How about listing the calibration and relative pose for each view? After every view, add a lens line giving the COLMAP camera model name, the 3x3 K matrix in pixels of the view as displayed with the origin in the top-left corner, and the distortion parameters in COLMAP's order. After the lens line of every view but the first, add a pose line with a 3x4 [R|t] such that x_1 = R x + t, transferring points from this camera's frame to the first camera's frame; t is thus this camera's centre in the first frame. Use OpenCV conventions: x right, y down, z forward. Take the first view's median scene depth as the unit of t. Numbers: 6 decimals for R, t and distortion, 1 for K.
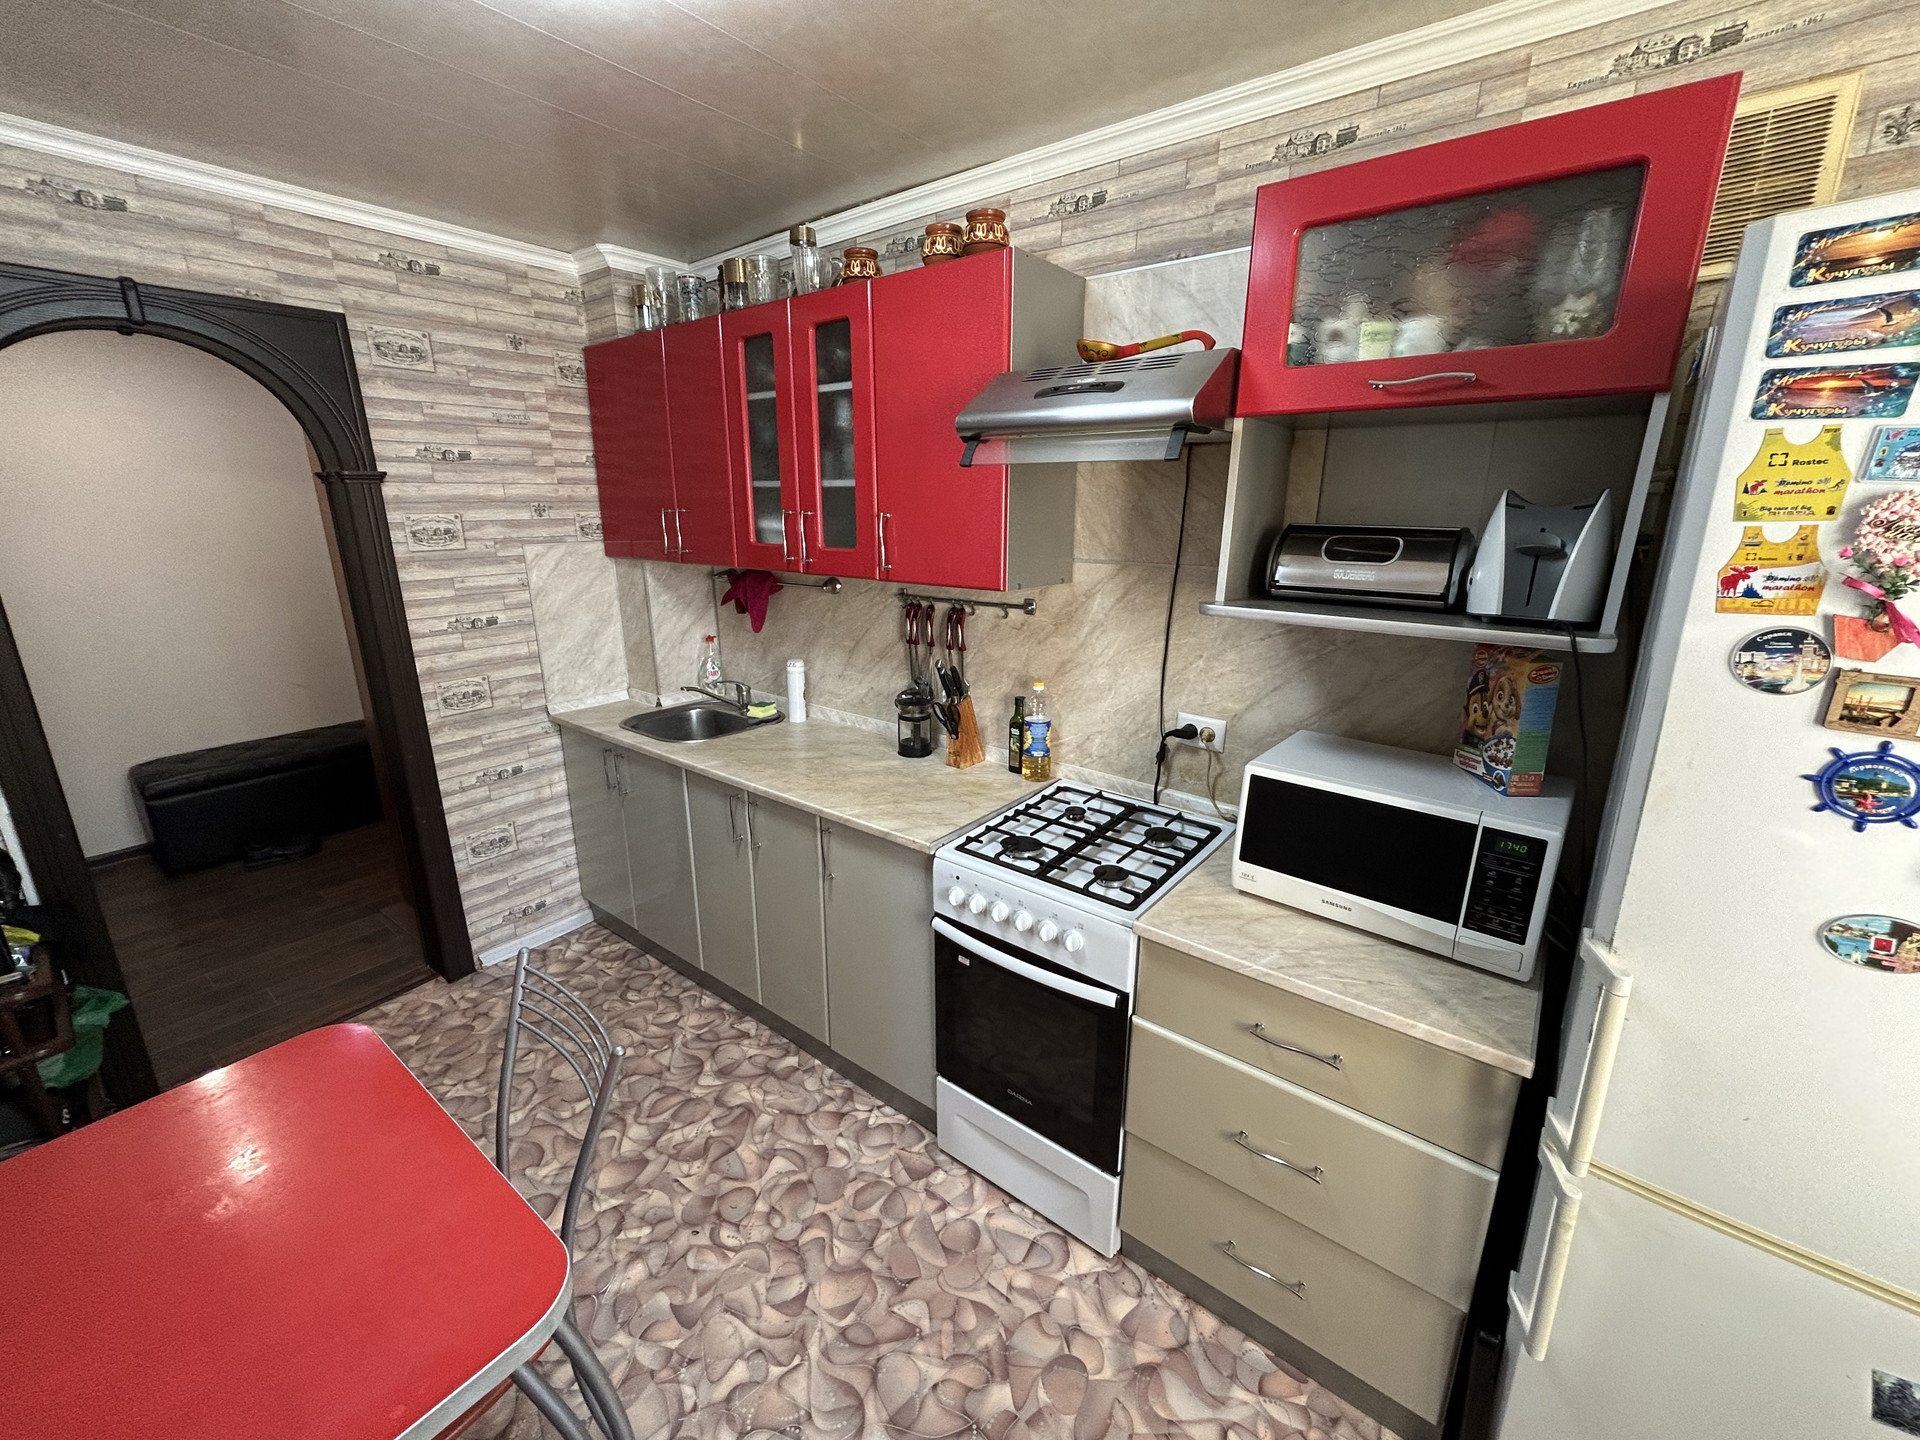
lens RADIAL K [[779.4, 0, 961.2], [0, 779.4, 714.7], [0, 0, 1]] dist [-0.012266, 0.005231]
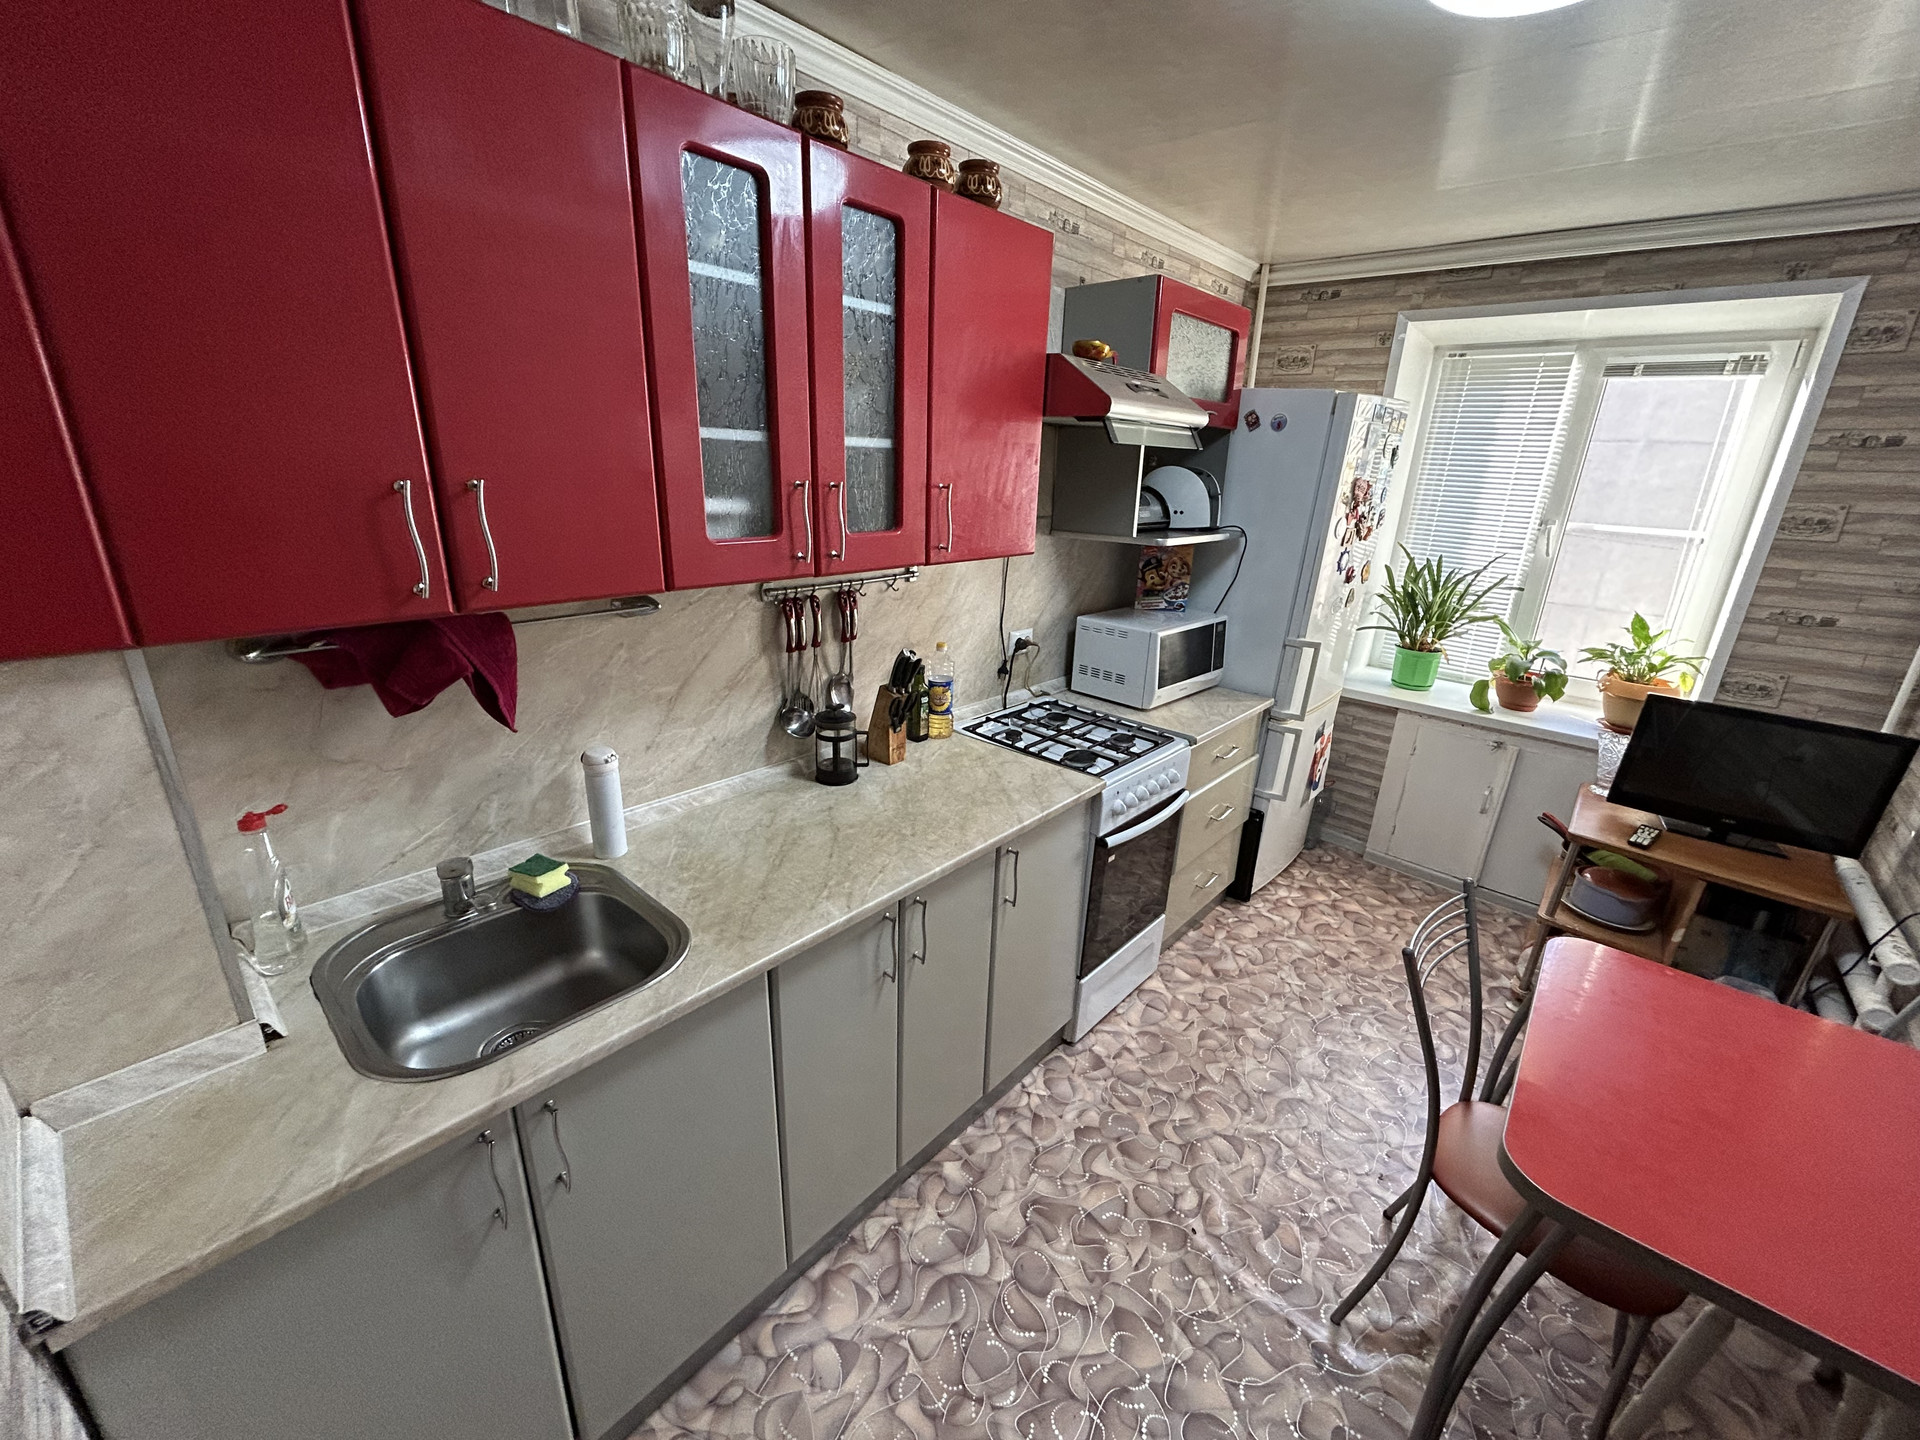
lens RADIAL K [[779.4, 0, 961.2], [0, 779.4, 714.7], [0, 0, 1]] dist [-0.012266, 0.005231]
pose [[0.061069, -0.316962, 0.946470, -1.000551], [0.226032, 0.927998, 0.296192, -0.279886], [-0.972204, 0.195845, 0.128316, 0.948056]]
